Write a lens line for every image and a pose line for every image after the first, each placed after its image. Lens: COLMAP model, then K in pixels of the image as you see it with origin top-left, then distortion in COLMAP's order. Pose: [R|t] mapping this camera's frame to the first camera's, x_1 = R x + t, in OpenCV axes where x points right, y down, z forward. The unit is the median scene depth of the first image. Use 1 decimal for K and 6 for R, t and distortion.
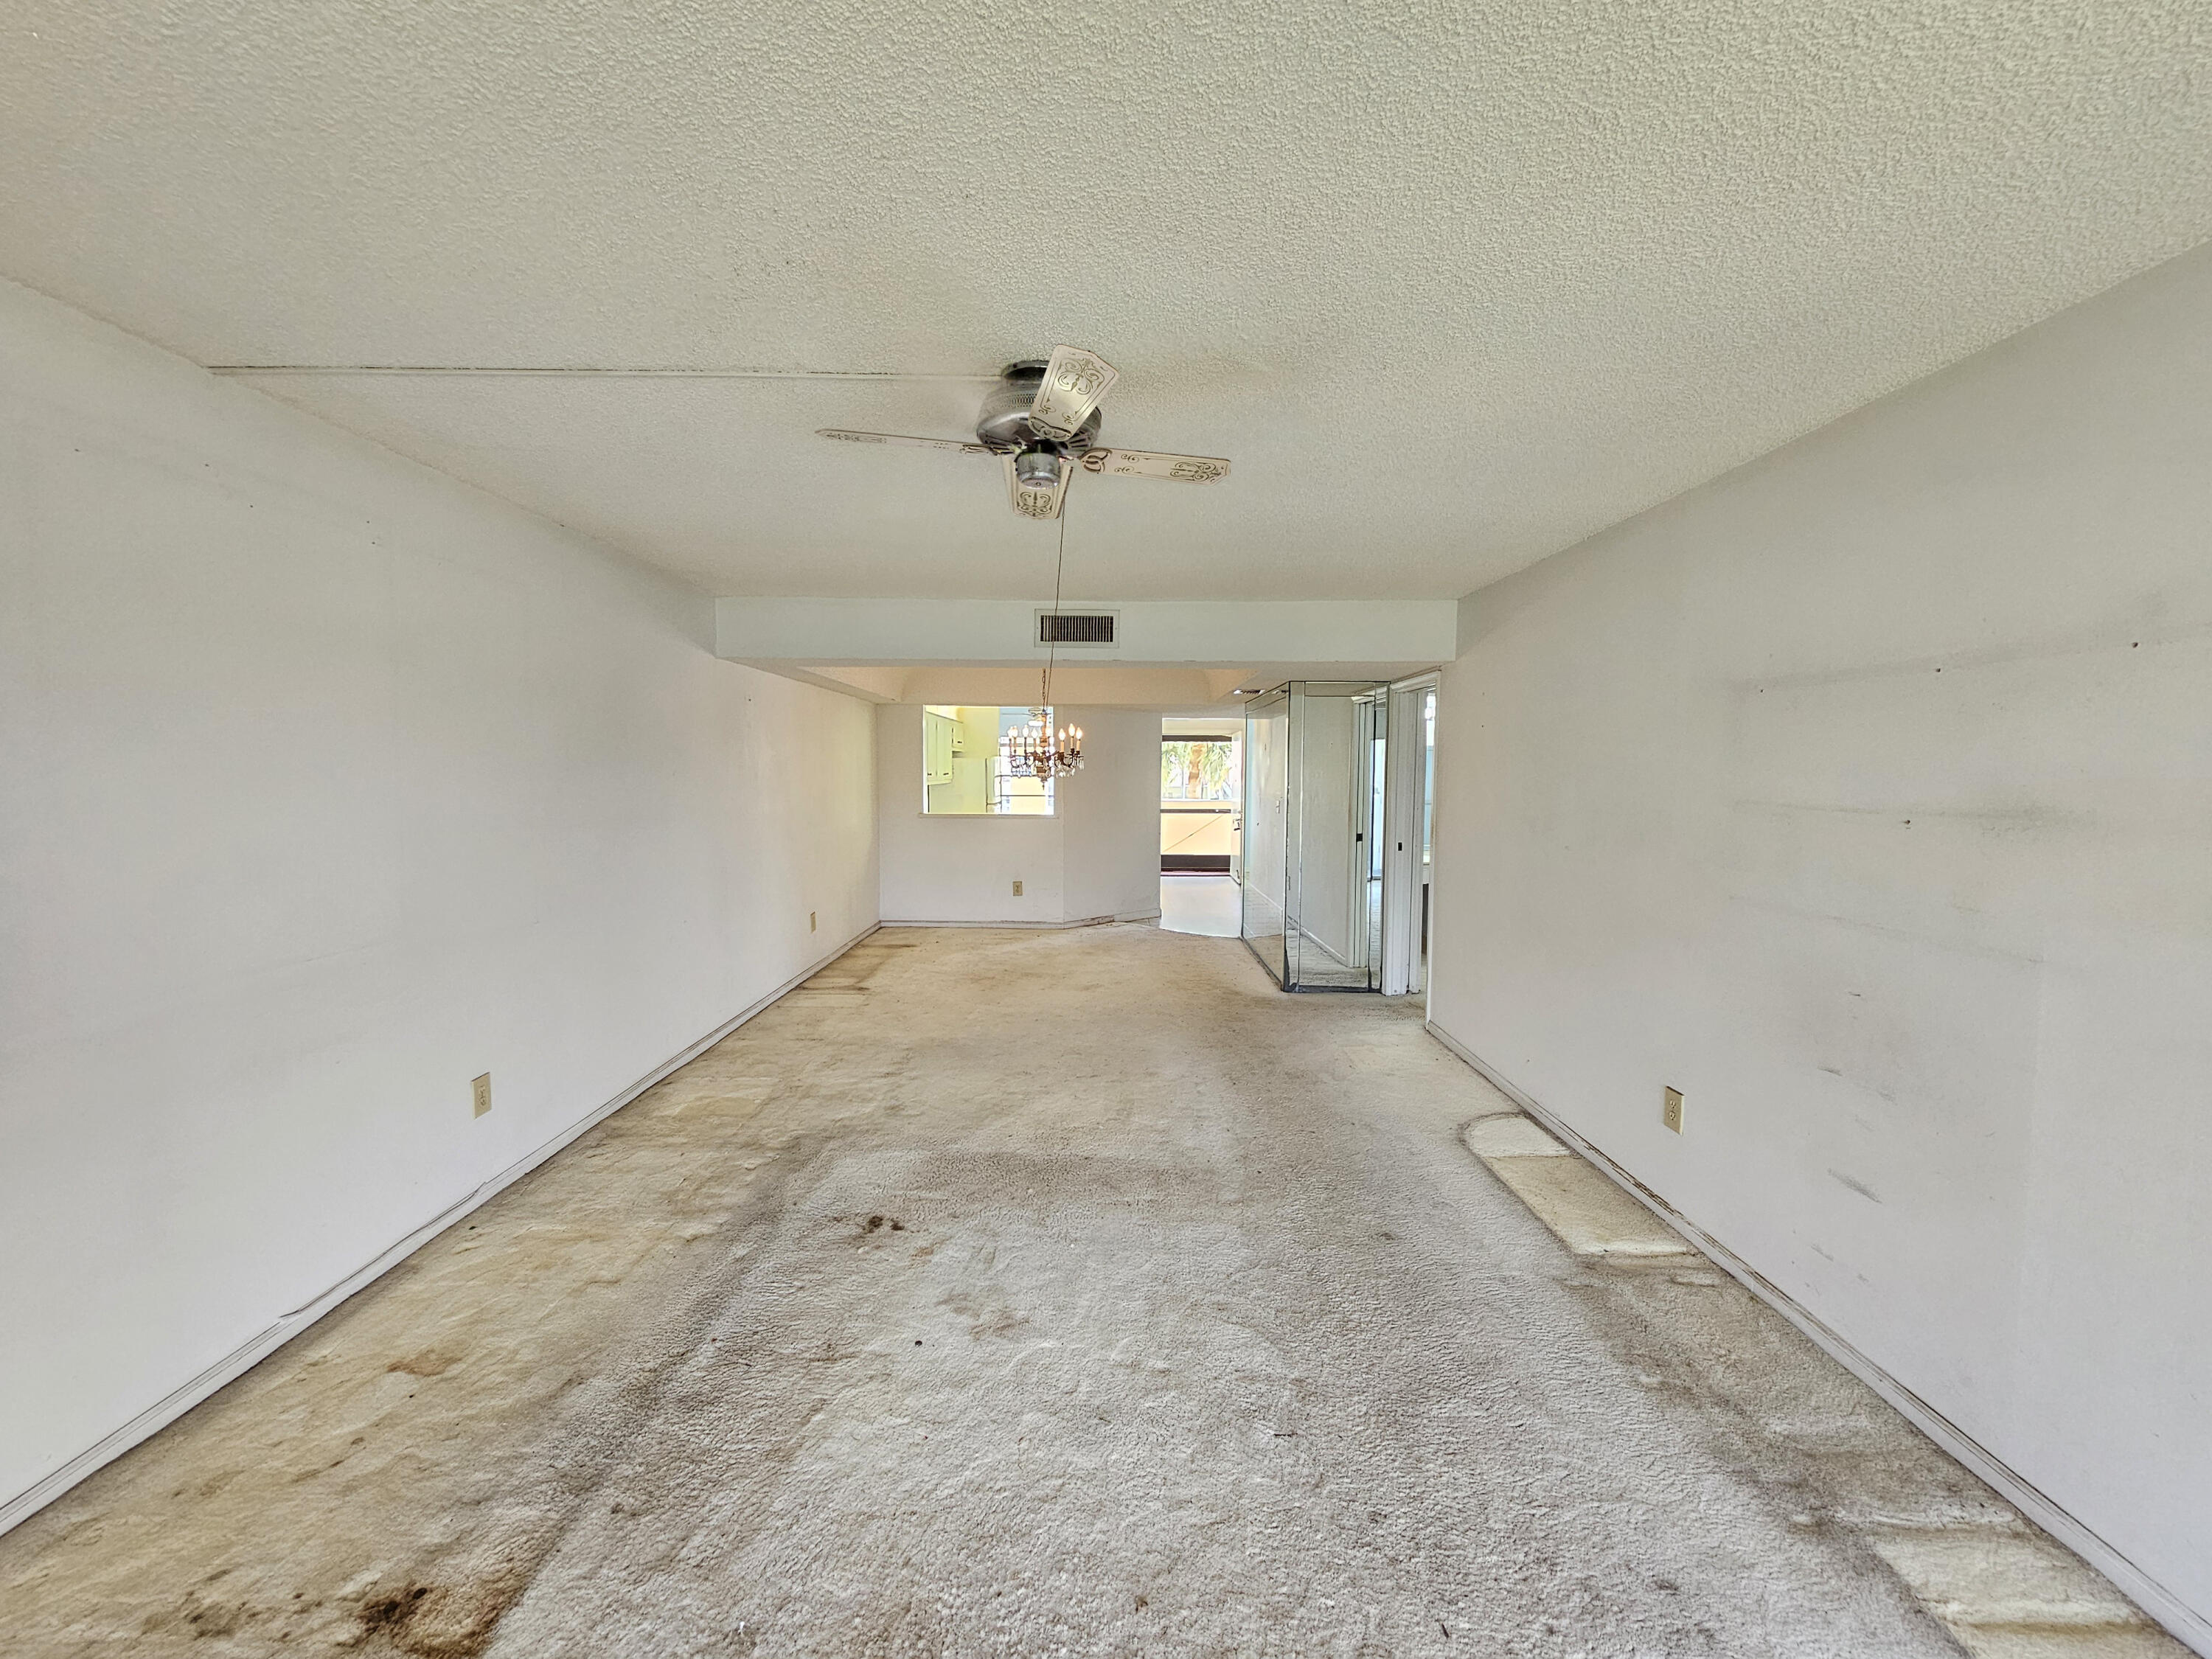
lens RADIAL K [[898.0, 0, 1108.7], [0, 898.0, 827.8], [0, 0, 1]] dist [0.000781, 0.000025]
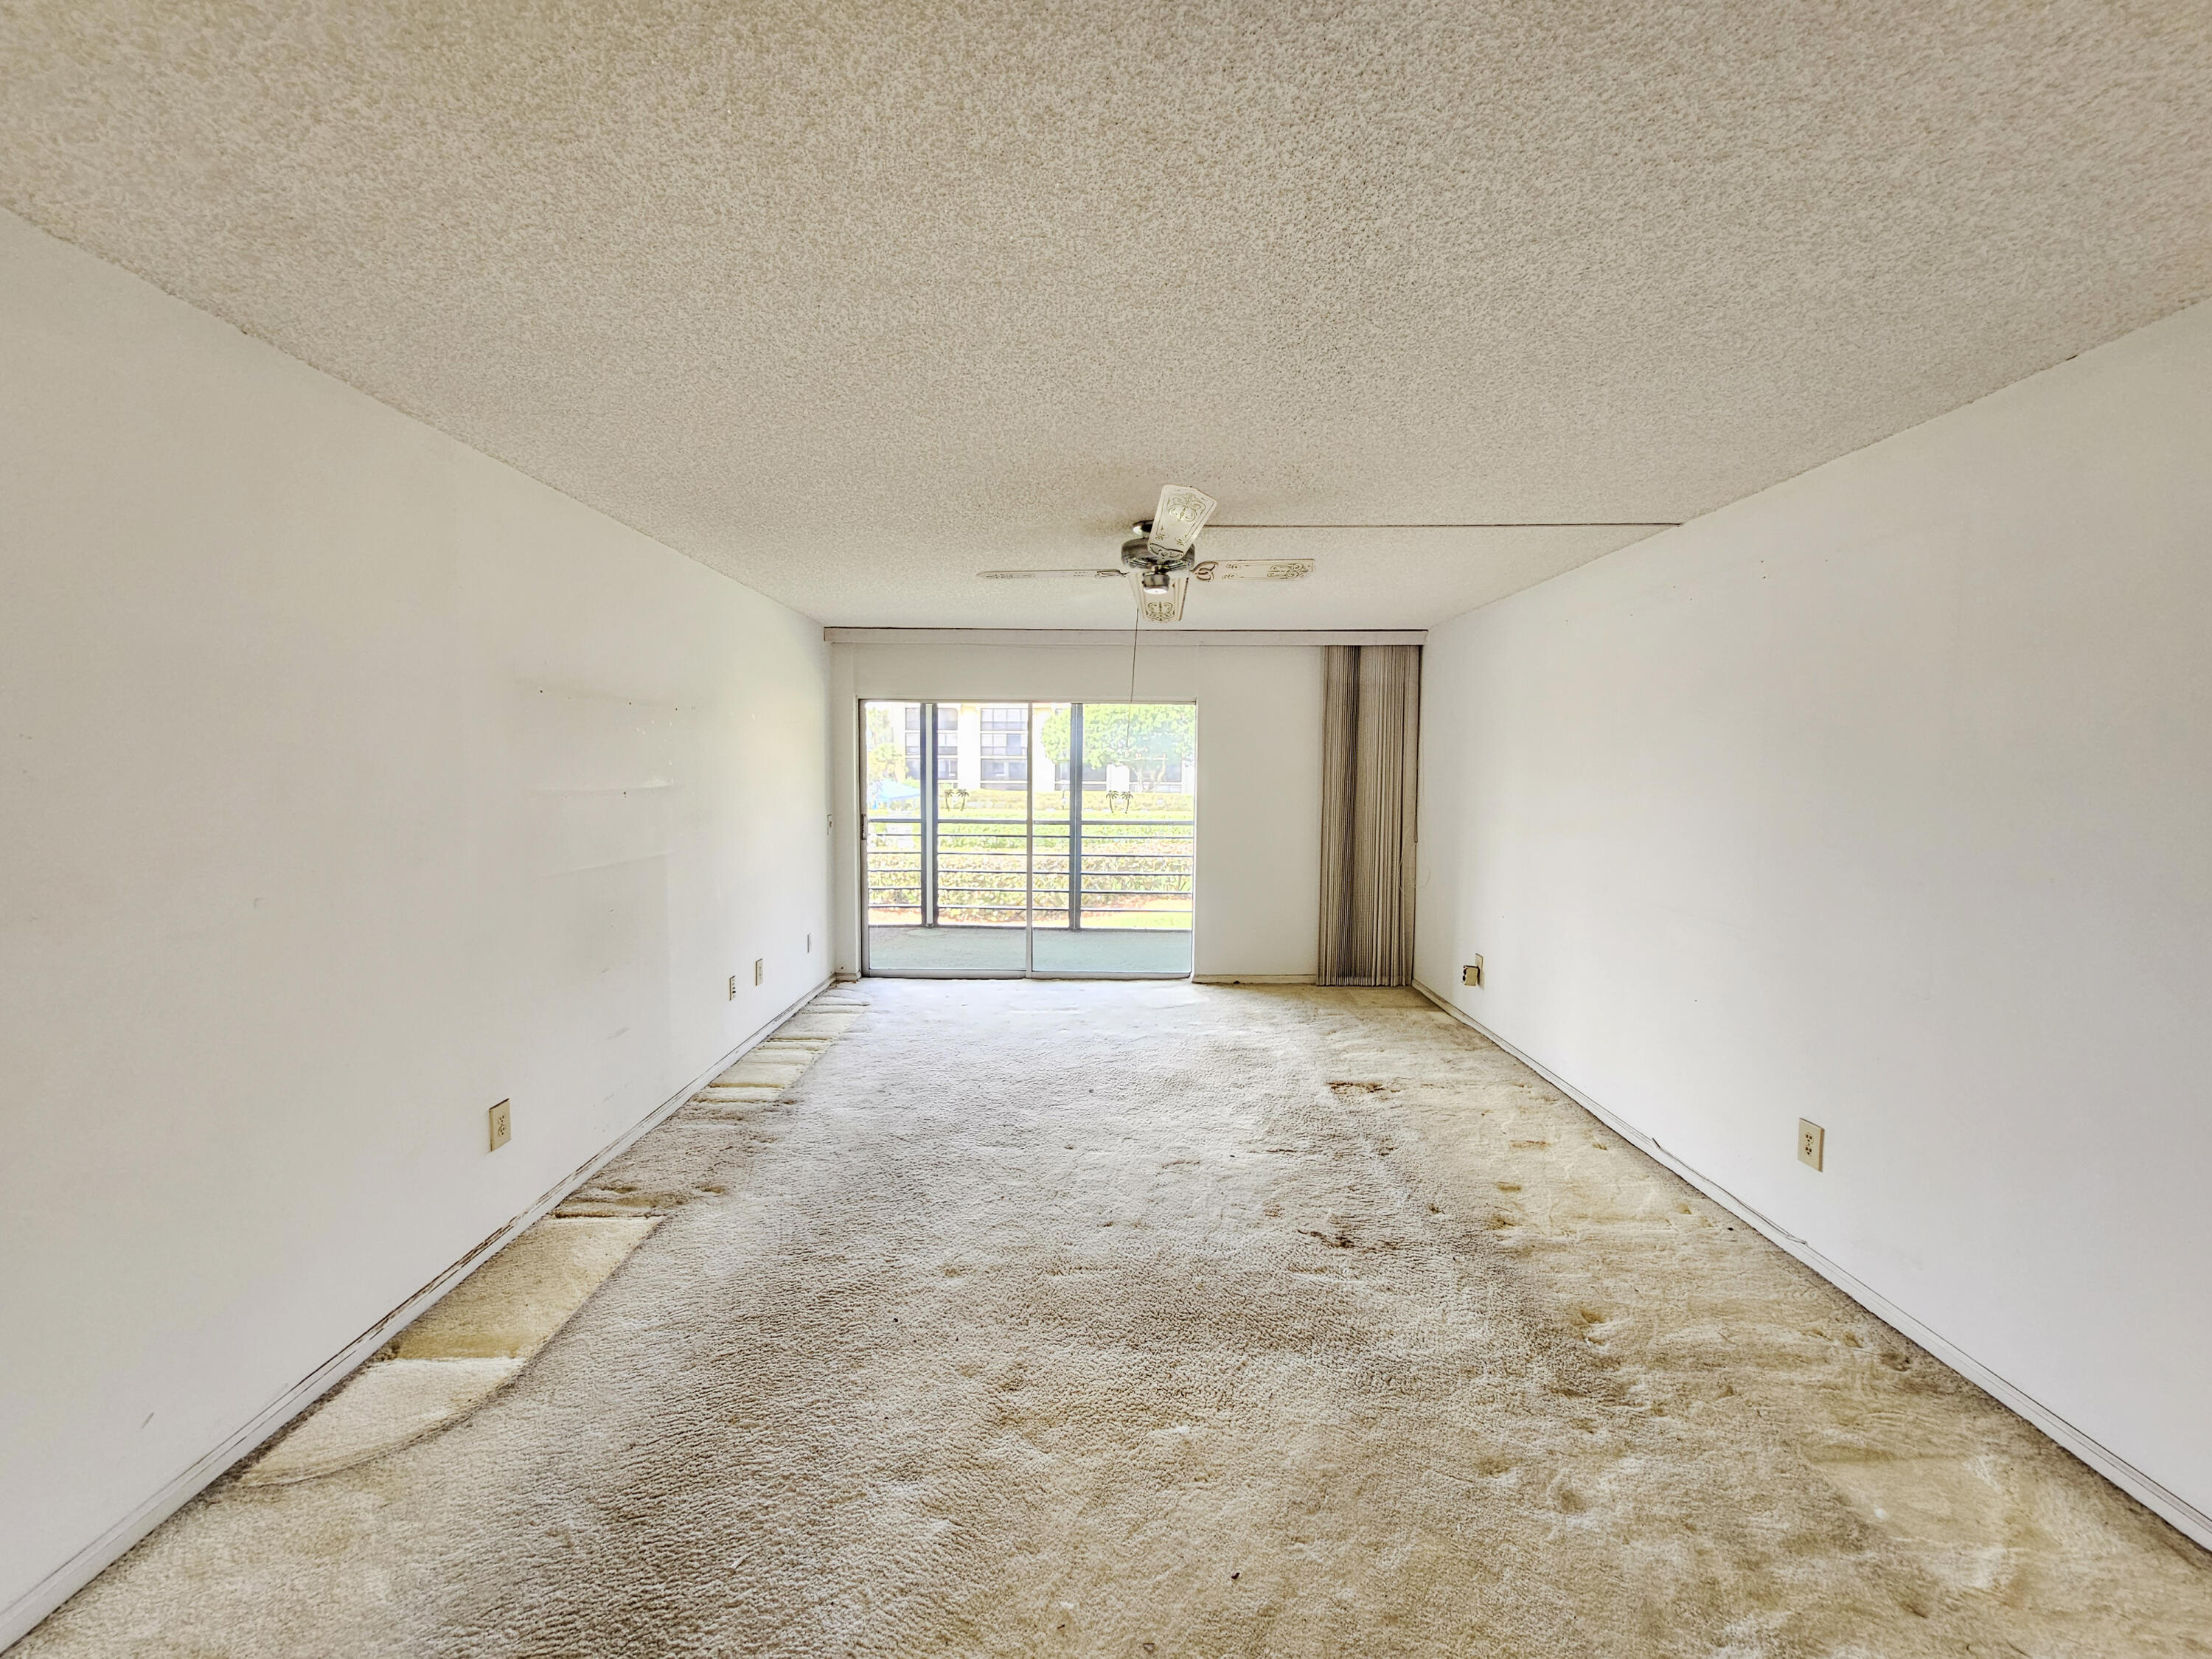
lens RADIAL K [[898.0, 0, 1103.9], [0, 898.0, 827.1], [0, 0, 1]] dist [0.000781, 0.000025]
pose [[-0.999906, -0.013663, 0.000680, 0.004816], [-0.013456, 0.991247, 0.131330, -0.124197], [-0.002469, 0.131309, -0.991338, 1.887260]]
